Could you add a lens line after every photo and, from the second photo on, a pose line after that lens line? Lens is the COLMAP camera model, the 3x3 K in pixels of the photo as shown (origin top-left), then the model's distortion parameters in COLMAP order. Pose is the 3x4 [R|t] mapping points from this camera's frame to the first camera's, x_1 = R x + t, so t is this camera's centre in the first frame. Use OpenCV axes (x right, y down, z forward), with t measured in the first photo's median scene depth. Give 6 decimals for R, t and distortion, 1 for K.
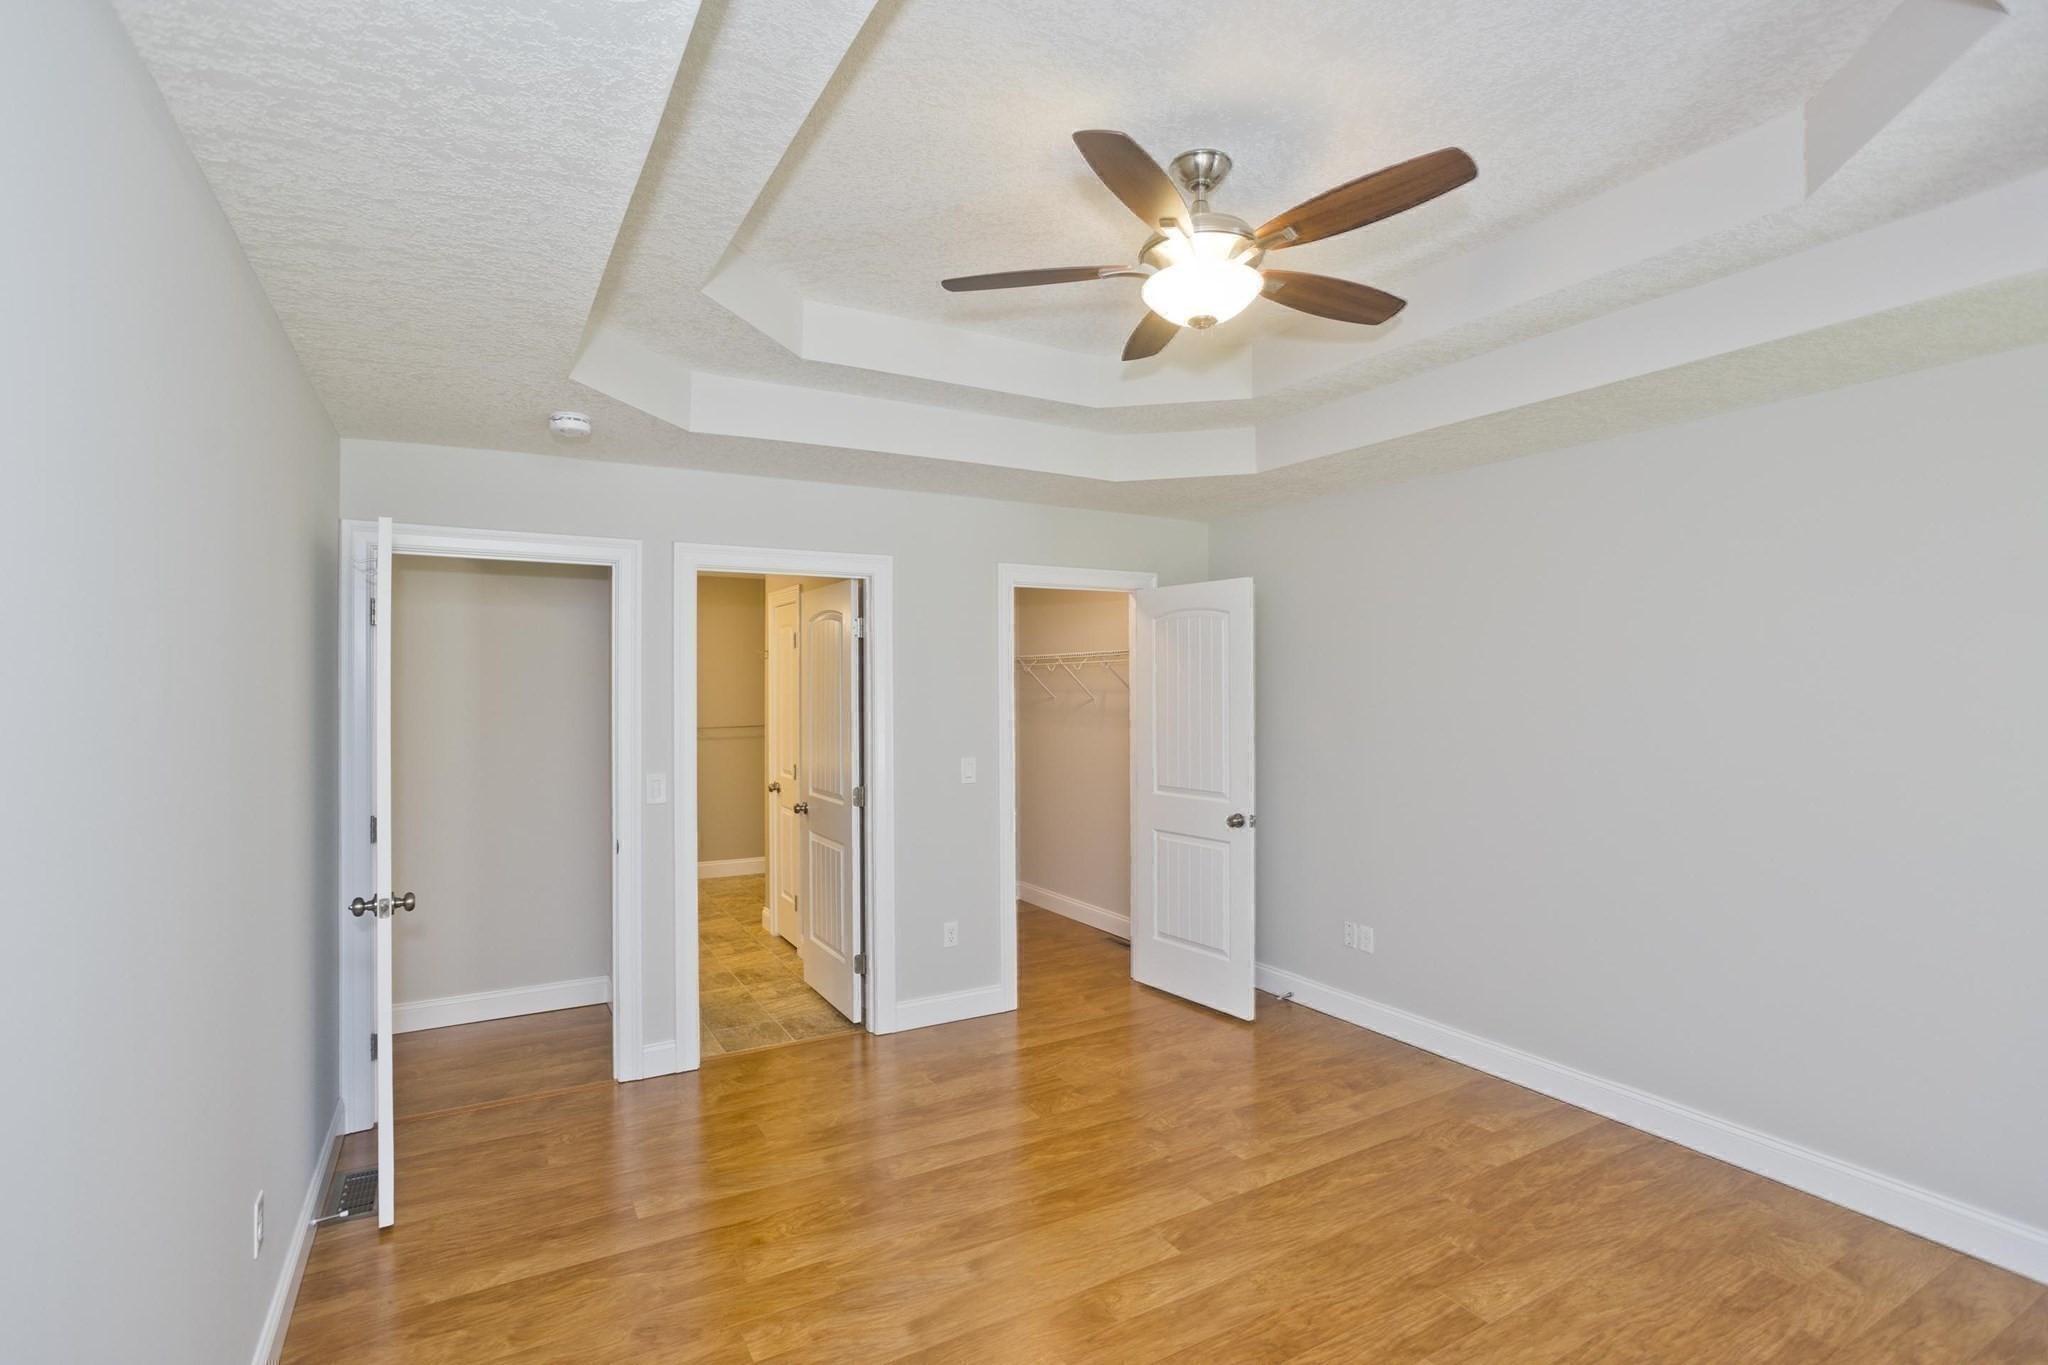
lens RADIAL K [[990.0, 0, 1033.3], [0, 990.0, 682.4], [0, 0, 1]] dist [0.002310, 0.002277]
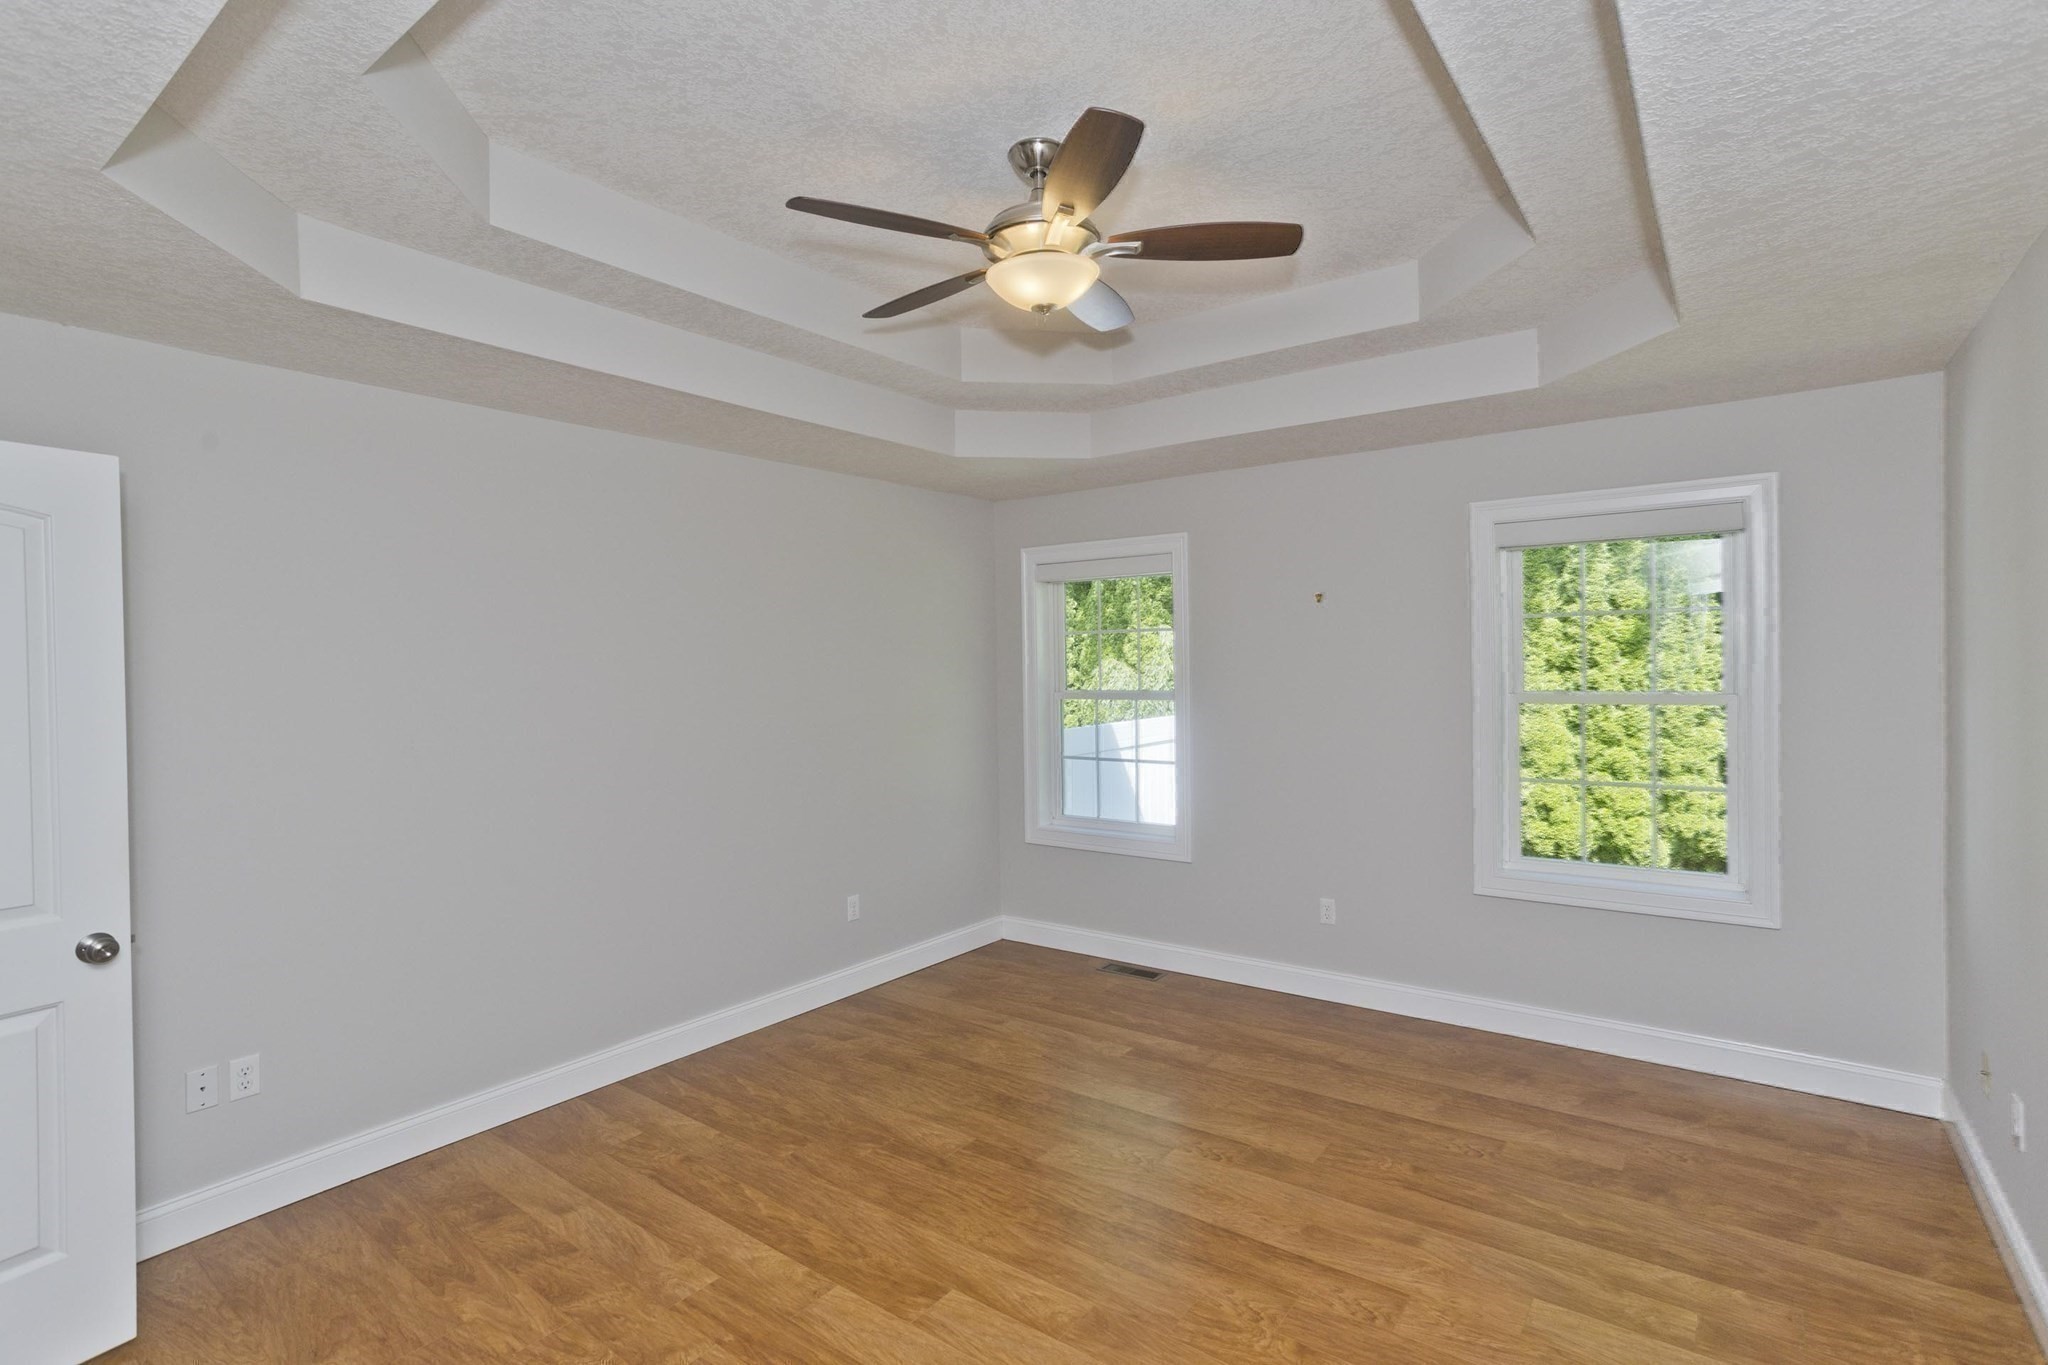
lens RADIAL K [[990.0, 0, 1028.4], [0, 990.0, 677.4], [0, 0, 1]] dist [0.002310, 0.002277]
pose [[-0.382022, -0.003482, 0.924147, -0.632681], [0.012304, 0.999885, 0.008854, 0.009880], [-0.924071, 0.014753, -0.381935, 1.135893]]
